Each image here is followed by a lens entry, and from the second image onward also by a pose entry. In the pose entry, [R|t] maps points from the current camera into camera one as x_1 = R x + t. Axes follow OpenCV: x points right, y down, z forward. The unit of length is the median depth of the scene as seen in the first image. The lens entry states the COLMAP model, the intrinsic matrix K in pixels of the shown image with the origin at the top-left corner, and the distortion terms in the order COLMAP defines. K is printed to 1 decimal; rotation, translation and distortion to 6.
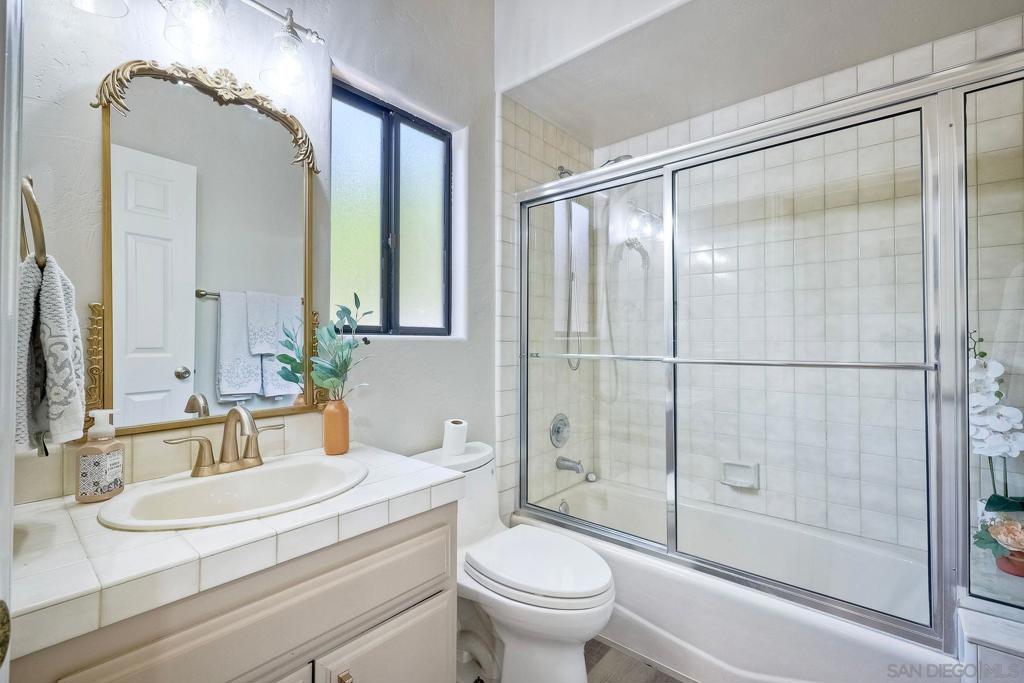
lens RADIAL K [[449.6, 0, 510.9], [0, 449.6, 340.7], [0, 0, 1]] dist [-0.000156, -0.000031]
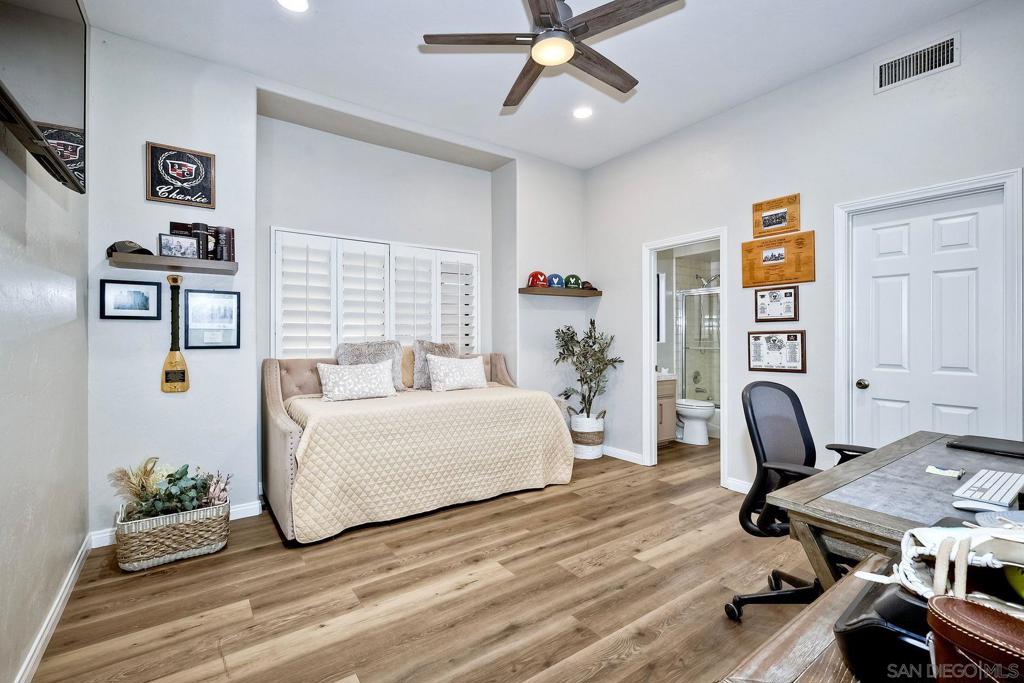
lens RADIAL K [[449.6, 0, 514.0], [0, 449.6, 339.3], [0, 0, 1]] dist [-0.000156, -0.000031]
pose [[0.970203, -0.008525, -0.242143, -0.278621], [0.009397, 0.999953, 0.002448, -0.032983], [0.242111, -0.004651, 0.970237, -1.723185]]
